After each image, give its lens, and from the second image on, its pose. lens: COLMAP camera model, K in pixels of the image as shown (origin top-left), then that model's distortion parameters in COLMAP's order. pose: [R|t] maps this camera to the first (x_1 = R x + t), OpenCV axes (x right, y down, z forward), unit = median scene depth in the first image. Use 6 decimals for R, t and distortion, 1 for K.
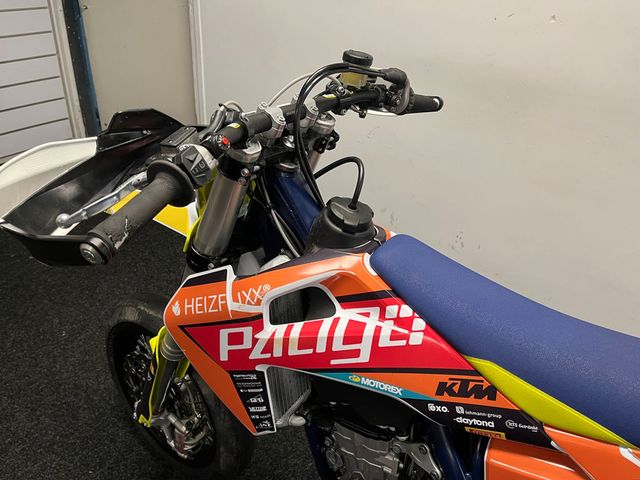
lens RADIAL K [[480.7, 0, 317.0], [0, 480.7, 240.7], [0, 0, 1]] dist [0.079206, -0.110151]
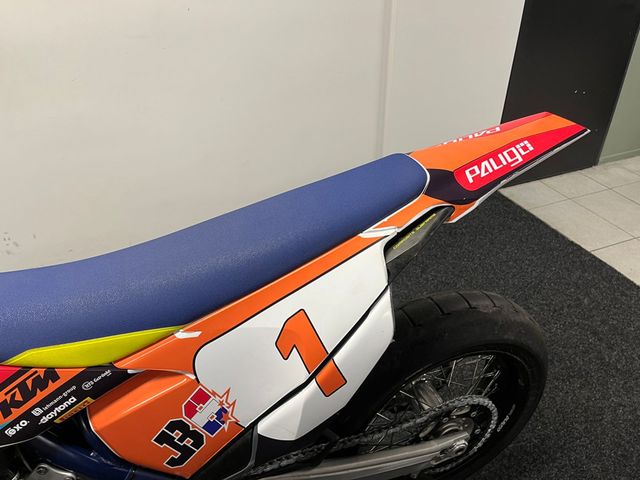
lens RADIAL K [[480.7, 0, 317.0], [0, 480.7, 240.7], [0, 0, 1]] dist [0.079206, -0.110151]
pose [[0.568521, -0.530699, 0.628604, 0.168576], [0.478792, 0.834808, 0.271759, 0.073368], [-0.668986, 0.146470, 0.728701, -0.061965]]
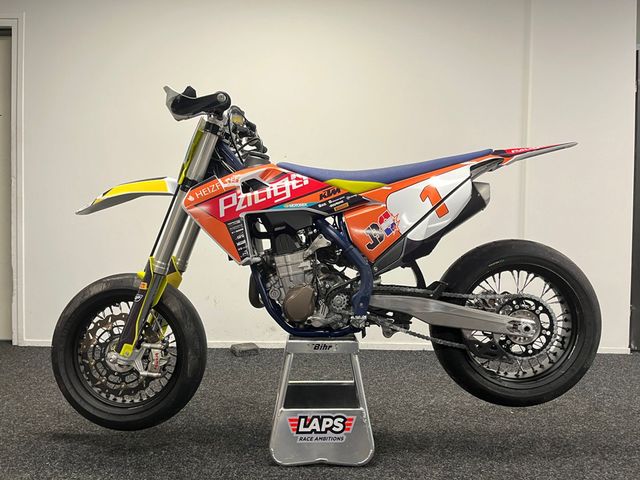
lens RADIAL K [[472.9, 0, 324.7], [0, 472.9, 244.8], [0, 0, 1]] dist [0.090449, -0.124770]
pose [[0.828896, -0.080547, 0.553574, -1.004146], [0.330849, 0.868540, -0.369022, 1.300075], [-0.451077, 0.489030, 0.746578, -0.651407]]
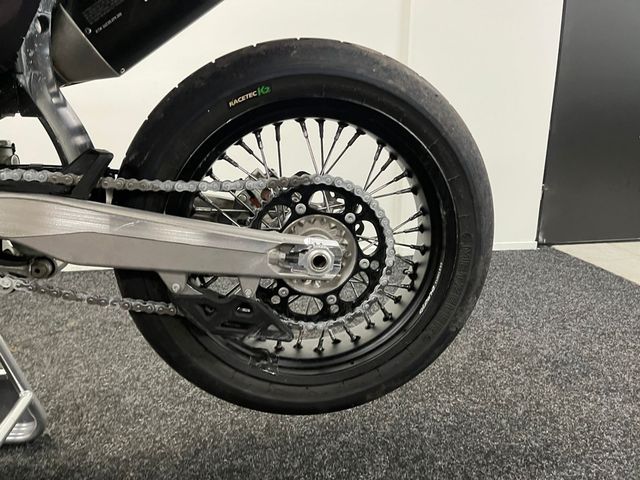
lens RADIAL K [[489.1, 0, 313.4], [0, 489.1, 234.8], [0, 0, 1]] dist [0.075164, -0.109620]
pose [[0.735867, -0.239614, 0.633313, 0.373631], [0.397762, 0.909879, -0.117921, 1.188652], [-0.547983, 0.338682, 0.764859, 0.050717]]
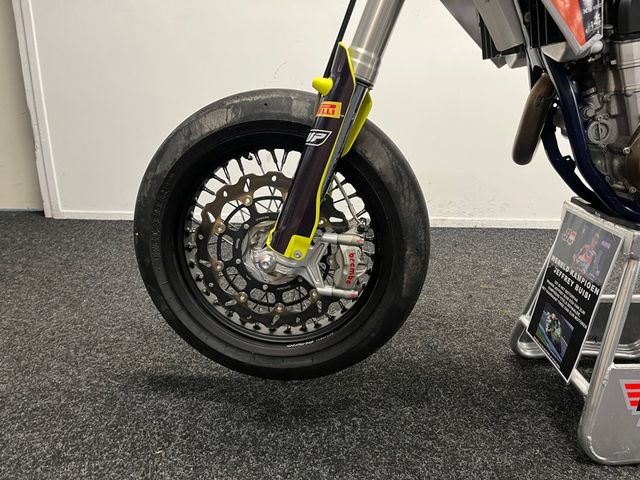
lens RADIAL K [[472.9, 0, 324.7], [0, 472.9, 244.8], [0, 0, 1]] dist [0.090449, -0.124770]
pose [[0.845324, -0.221664, 0.486100, -1.039122], [0.319024, 0.939271, -0.126468, 0.753516], [-0.428546, 0.261984, 0.864704, 0.699288]]
